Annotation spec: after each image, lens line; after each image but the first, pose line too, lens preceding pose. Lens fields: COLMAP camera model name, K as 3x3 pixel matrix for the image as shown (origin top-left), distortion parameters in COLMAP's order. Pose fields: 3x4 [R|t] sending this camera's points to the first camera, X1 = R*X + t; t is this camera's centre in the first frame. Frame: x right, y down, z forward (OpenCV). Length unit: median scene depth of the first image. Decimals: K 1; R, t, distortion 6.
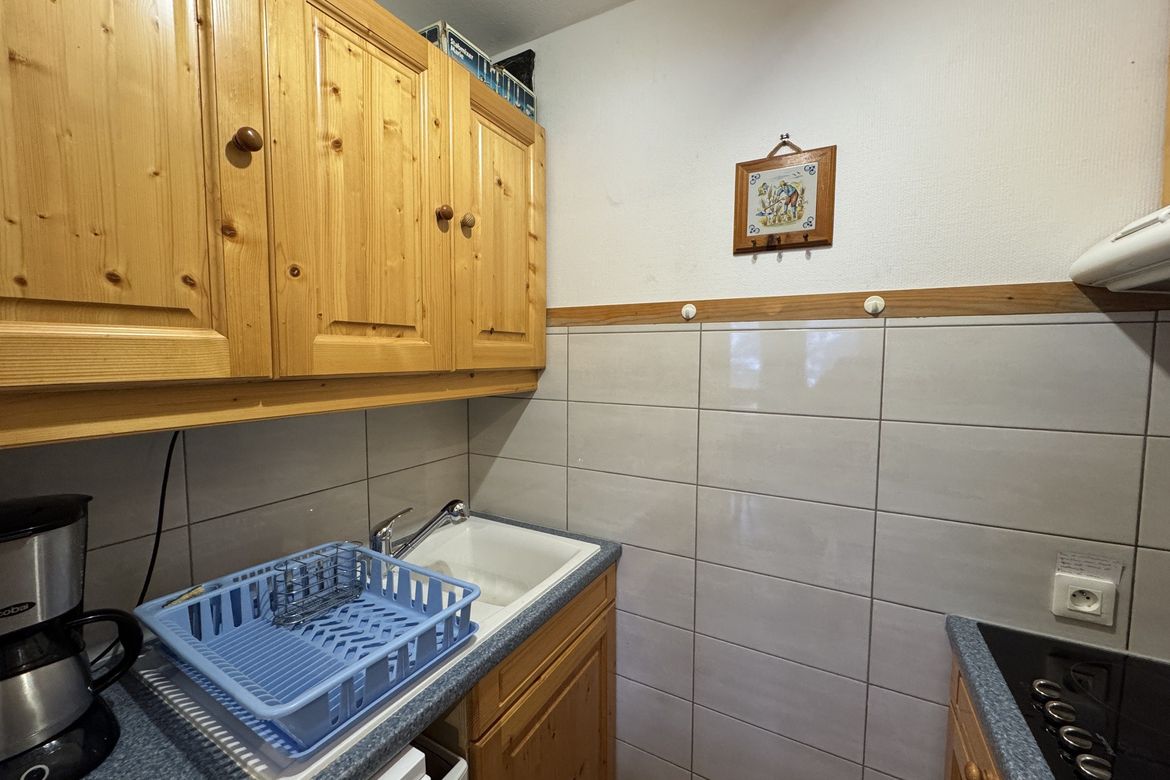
lens RADIAL K [[465.4, 0, 575.8], [0, 465.4, 385.4], [0, 0, 1]] dist [-0.001360, 0.000217]
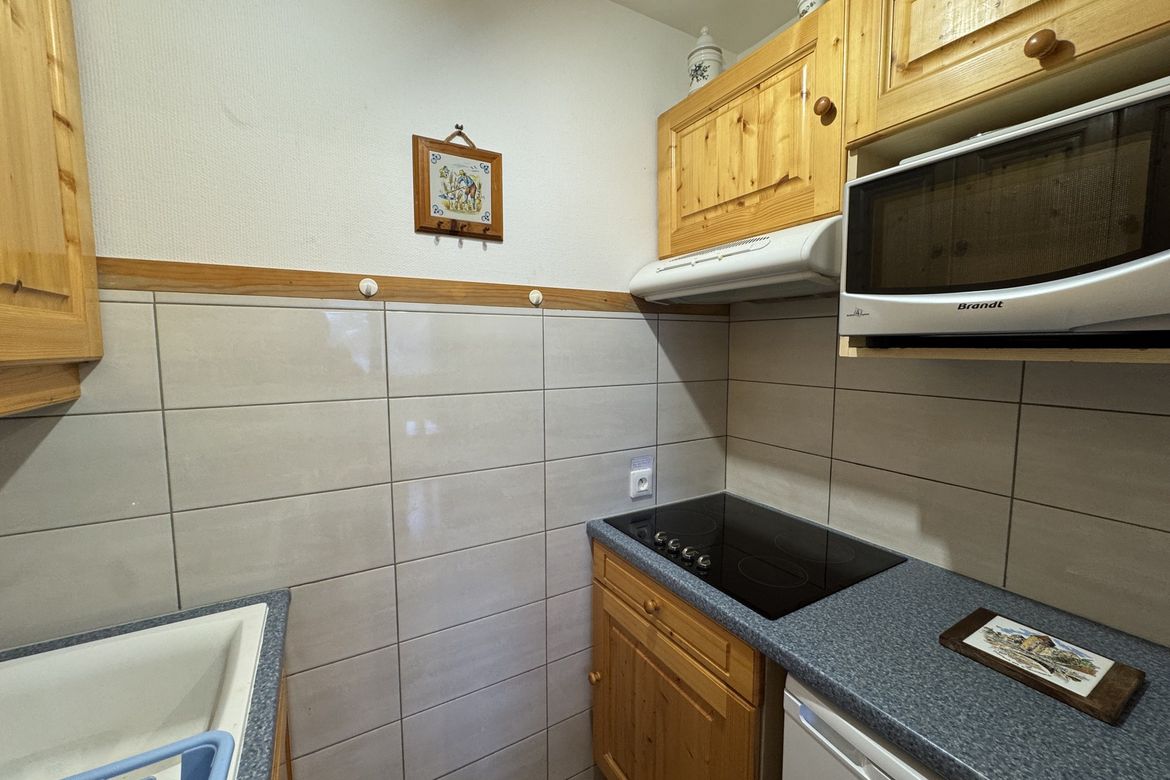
lens RADIAL K [[465.4, 0, 576.7], [0, 465.4, 384.1], [0, 0, 1]] dist [-0.001360, 0.000217]
pose [[0.513706, -0.077320, 0.854475, -0.339191], [0.058962, 0.996758, 0.054748, -0.004097], [-0.855938, 0.022257, 0.516599, 0.245952]]
